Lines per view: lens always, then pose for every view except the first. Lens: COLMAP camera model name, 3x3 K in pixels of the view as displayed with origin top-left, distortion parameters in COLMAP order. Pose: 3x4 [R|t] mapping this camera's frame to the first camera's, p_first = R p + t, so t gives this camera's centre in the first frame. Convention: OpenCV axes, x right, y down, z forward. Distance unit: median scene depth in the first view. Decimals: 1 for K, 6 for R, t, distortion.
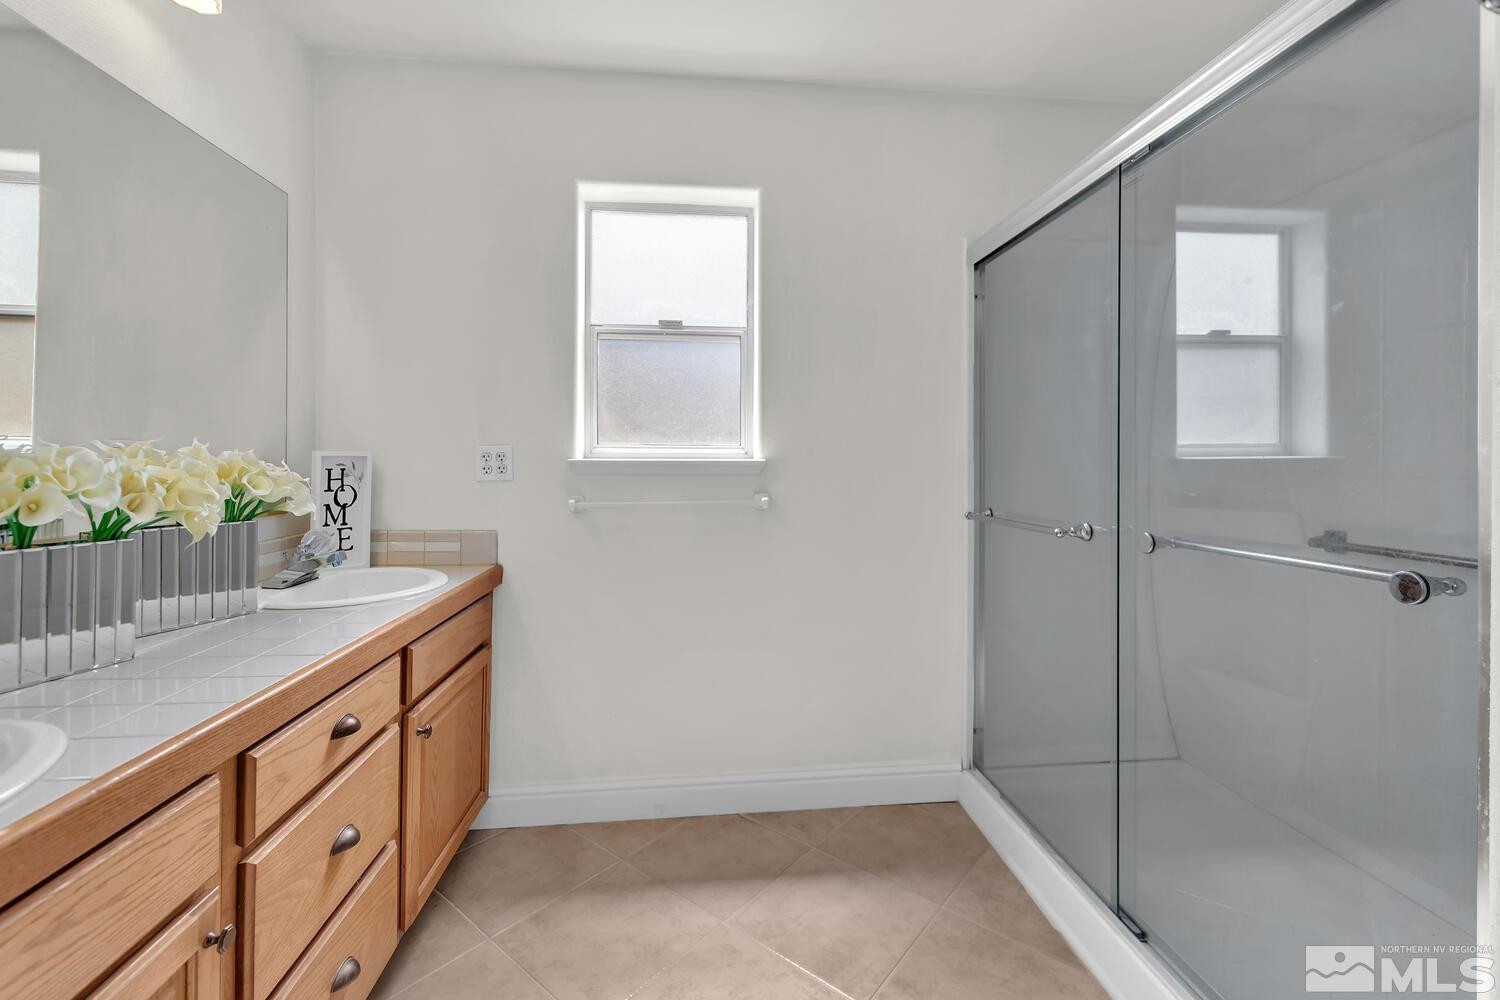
lens RADIAL K [[661.4, 0, 771.6], [0, 661.4, 458.0], [0, 0, 1]] dist [-0.001155, -0.000424]
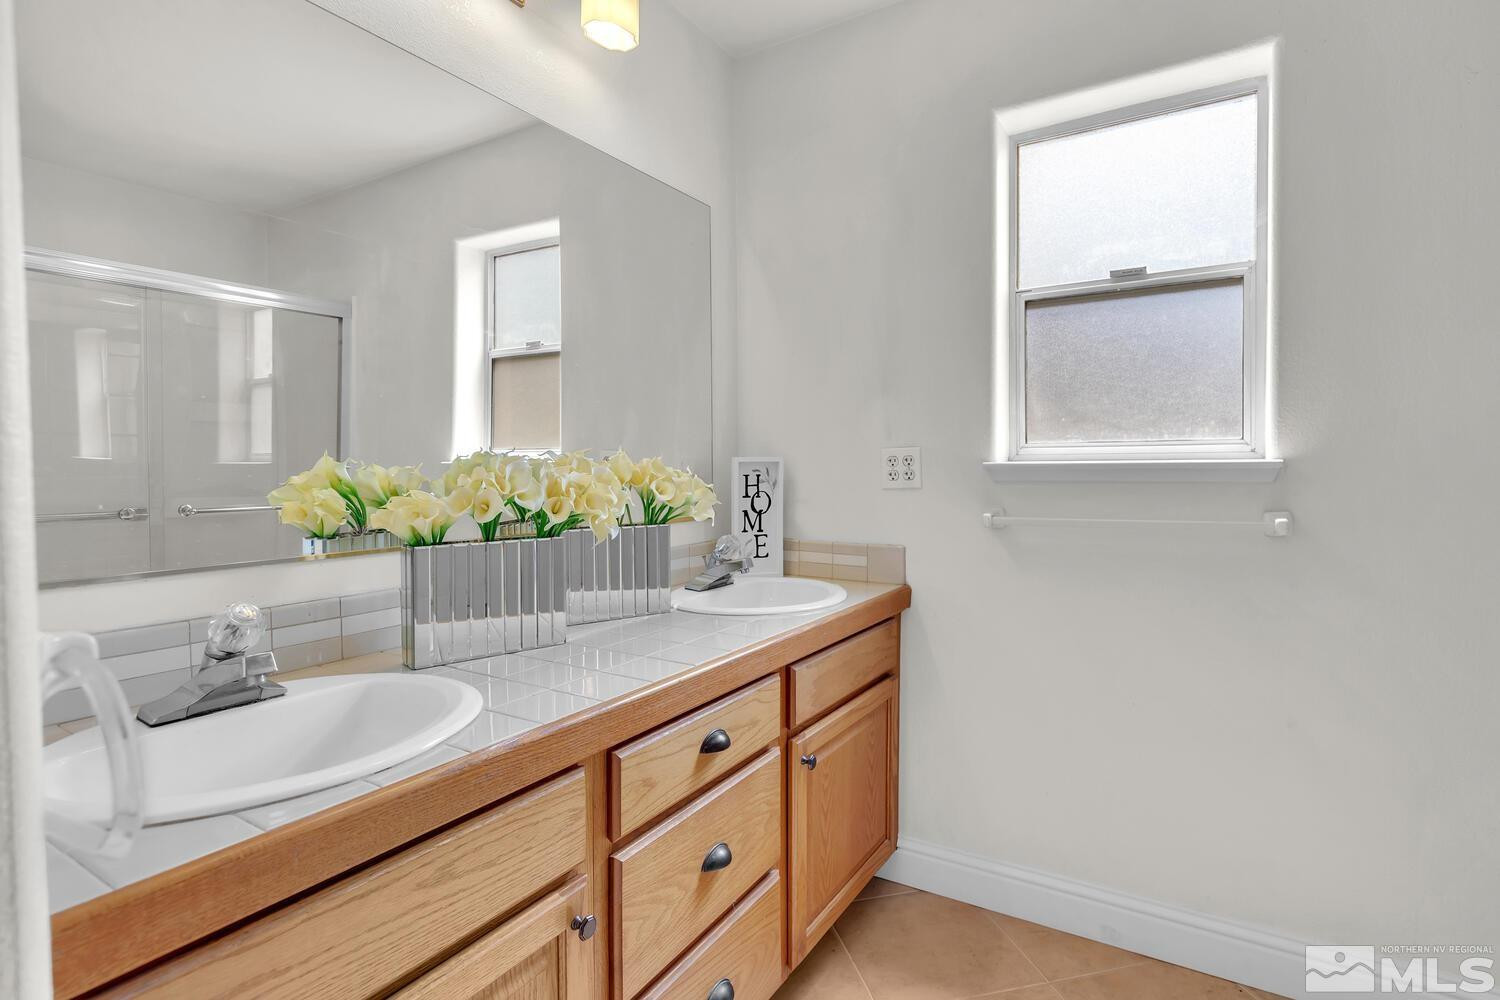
lens RADIAL K [[762.2, 0, 755.2], [0, 762.2, 480.1], [0, 0, 1]] dist [0.002330, 0.000154]
pose [[0.785220, 0.002904, -0.619210, 0.072251], [0.011851, 0.999735, 0.019716, 0.002206], [0.619103, -0.022820, 0.784978, 0.139998]]
